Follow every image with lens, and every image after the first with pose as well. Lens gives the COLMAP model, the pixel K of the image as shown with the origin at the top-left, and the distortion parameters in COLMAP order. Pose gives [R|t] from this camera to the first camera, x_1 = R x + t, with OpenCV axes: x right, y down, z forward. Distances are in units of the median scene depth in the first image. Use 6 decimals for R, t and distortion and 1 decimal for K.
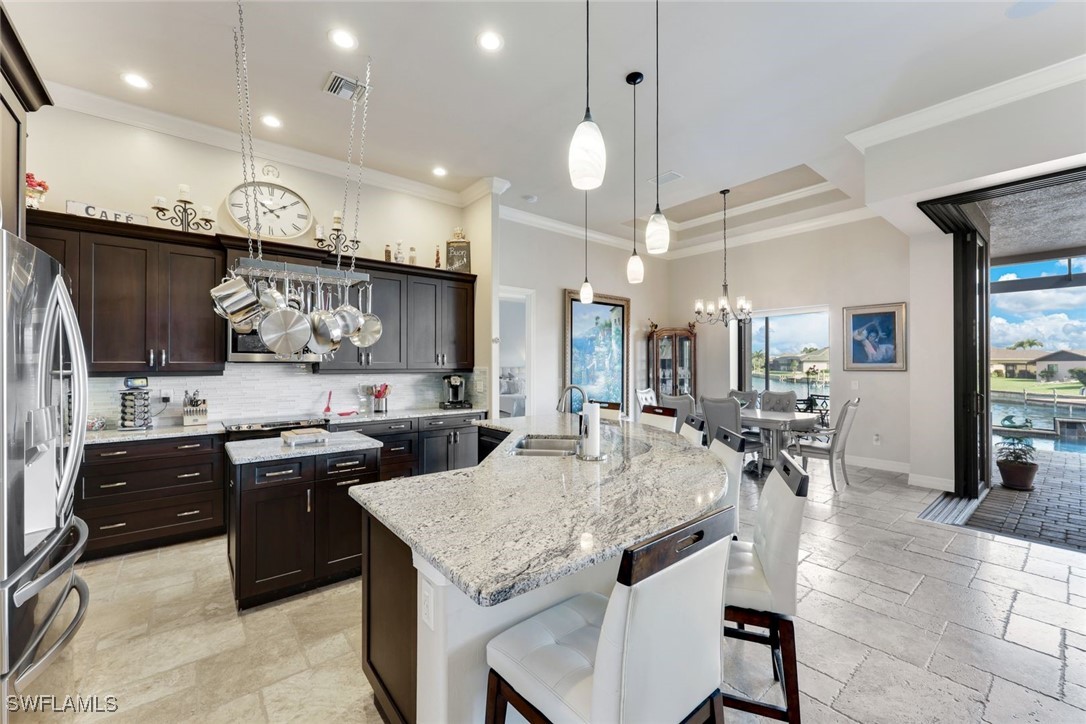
lens RADIAL K [[437.4, 0, 540.1], [0, 437.4, 360.2], [0, 0, 1]] dist [-0.000172, -0.000141]
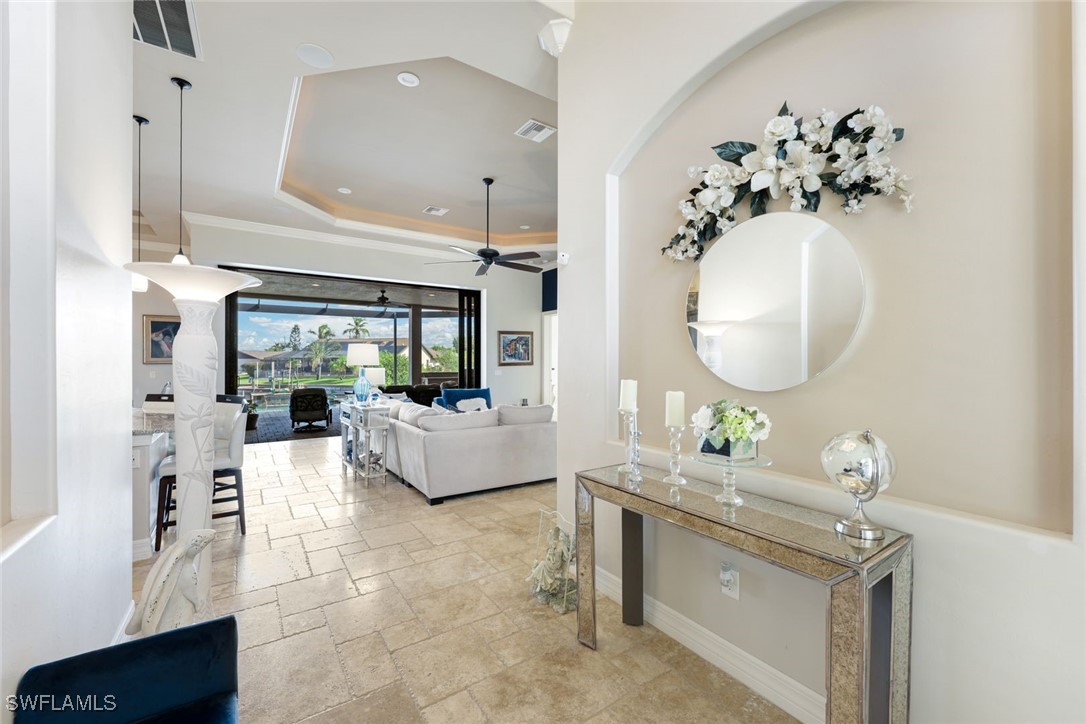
lens RADIAL K [[441.7, 0, 541.2], [0, 441.7, 360.6], [0, 0, 1]] dist [0.000720, -0.000505]
pose [[0.086162, 0.000193, 0.996281, -0.650850], [-0.006583, 0.999978, 0.000376, 0.008135], [-0.996259, -0.006590, 0.086161, -0.361610]]
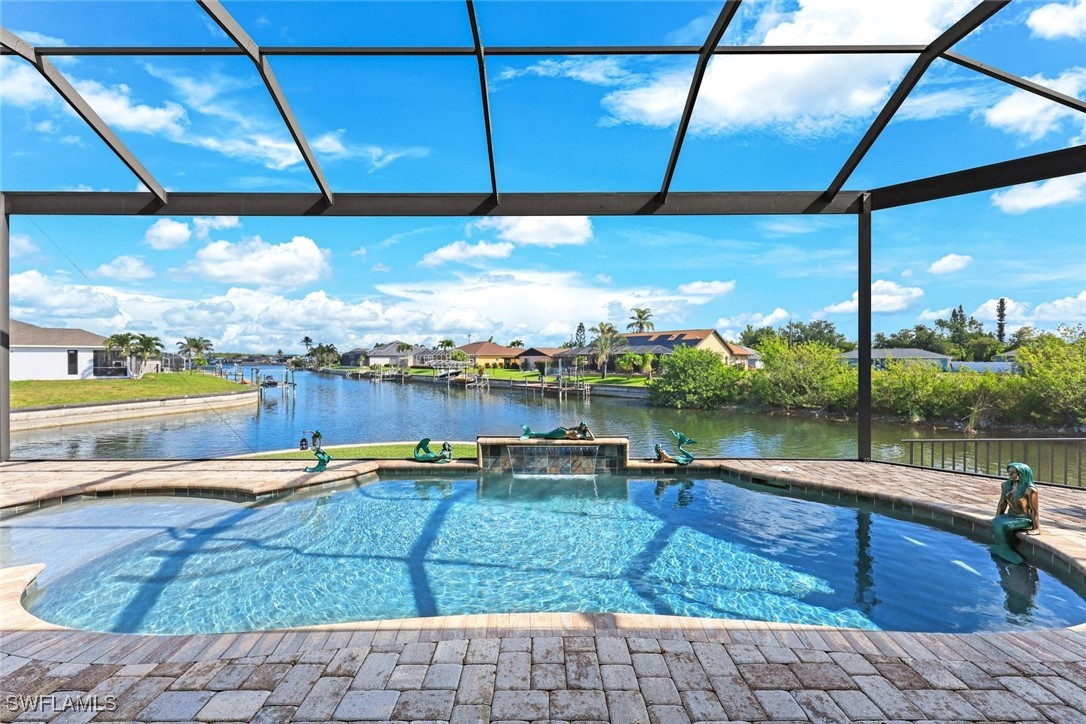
lens RADIAL K [[434.5, 0, 538.3], [0, 434.5, 360.7], [0, 0, 1]] dist [-0.000061, 0.000003]
pose [[0.637595, -0.003689, 0.770363, 1.621472], [-0.004548, 0.999953, 0.008552, 0.051586], [-0.770358, -0.008957, 0.637549, 1.184870]]
